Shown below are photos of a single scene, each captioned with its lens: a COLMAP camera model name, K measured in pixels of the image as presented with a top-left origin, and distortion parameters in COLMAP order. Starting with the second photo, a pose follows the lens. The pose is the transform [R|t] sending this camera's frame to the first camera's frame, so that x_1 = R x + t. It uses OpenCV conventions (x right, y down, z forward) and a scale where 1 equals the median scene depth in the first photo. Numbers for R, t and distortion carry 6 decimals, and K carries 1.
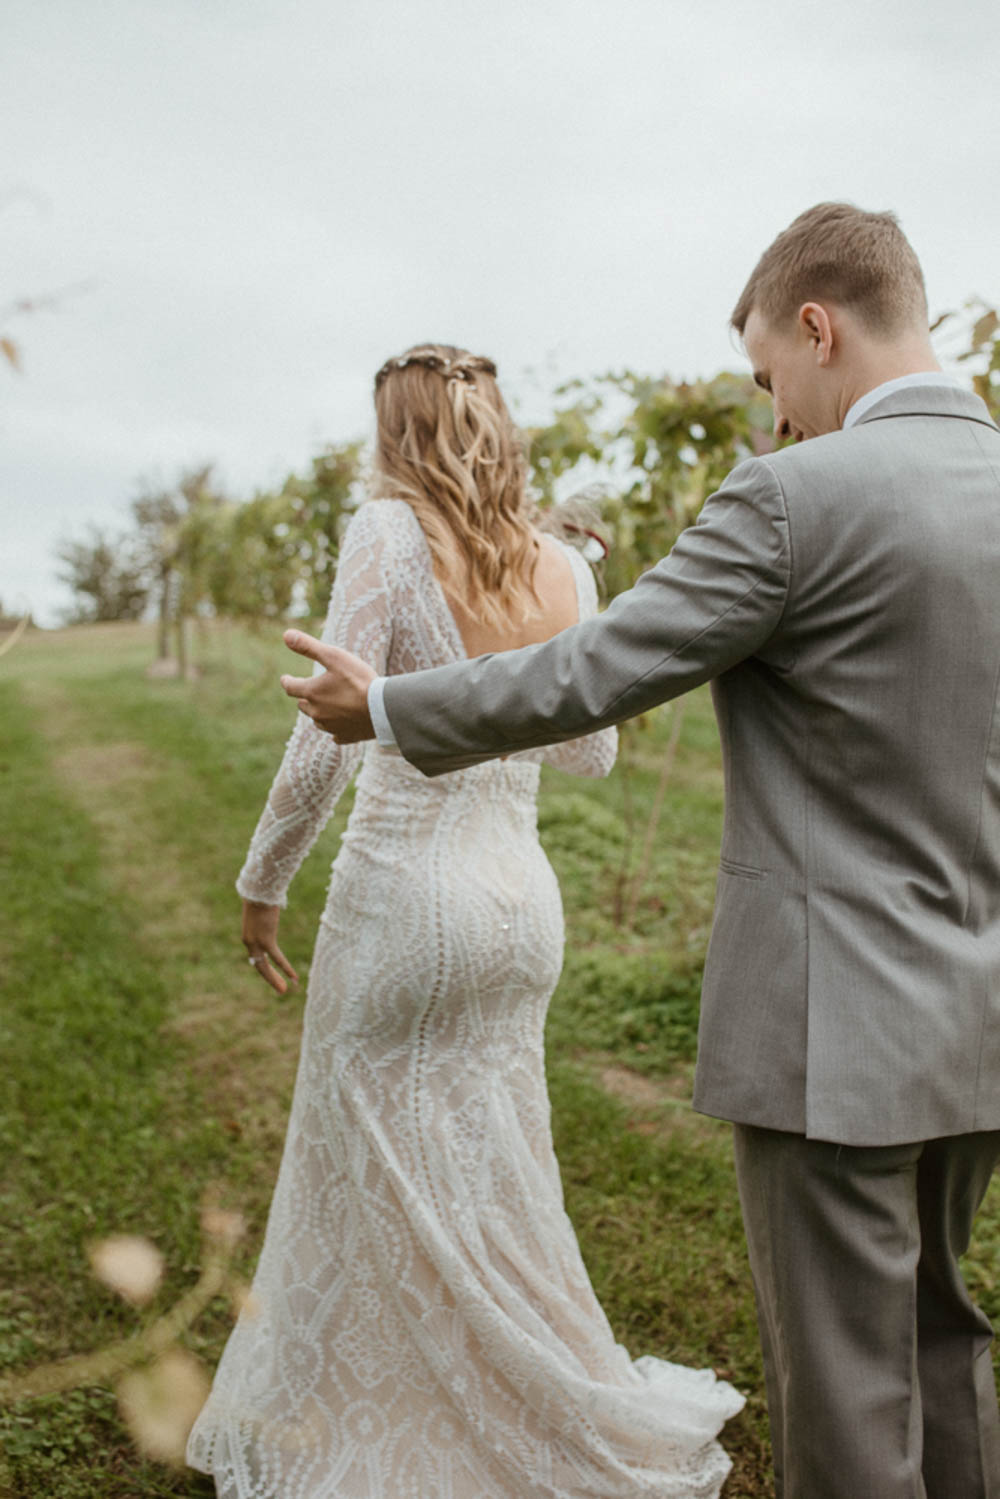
lens RADIAL K [[1504.5, 0, 500.0], [0, 1504.5, 749.5], [0, 0, 1]] dist [-0.020959, 0.011634]
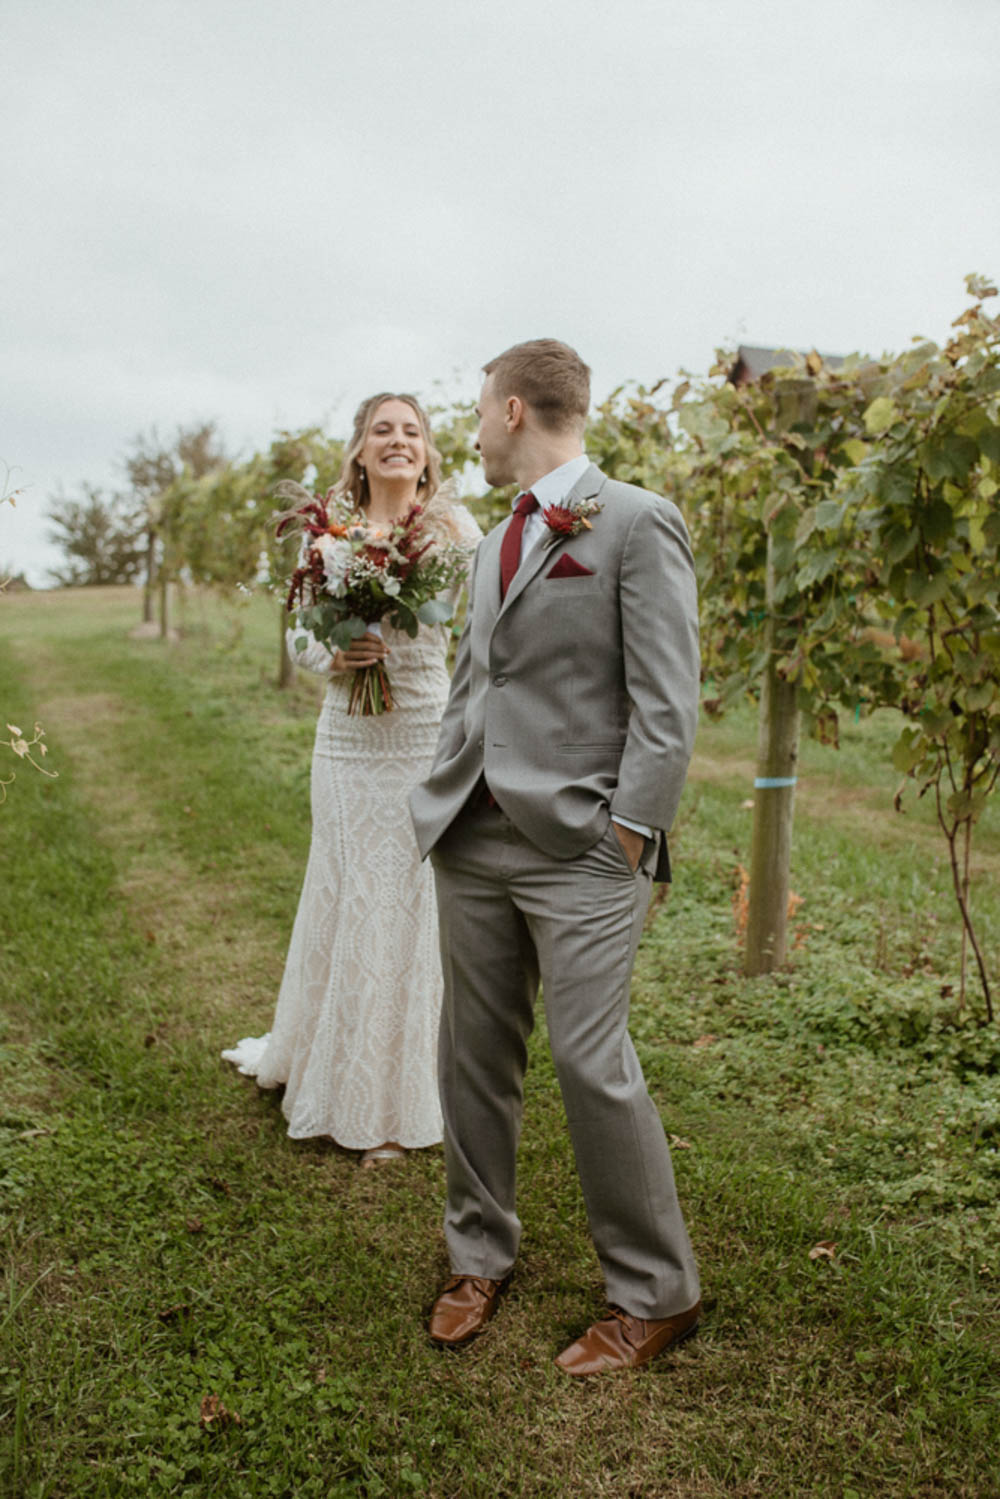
lens RADIAL K [[1529.5, 0, 500.0], [0, 1529.5, 749.5], [0, 0, 1]] dist [-0.004355, 0.007335]
pose [[0.999771, 0.021316, 0.001654, 0.048899], [-0.021341, 0.999625, 0.017158, 0.012475], [-0.001288, -0.017190, 0.999851, -0.149903]]
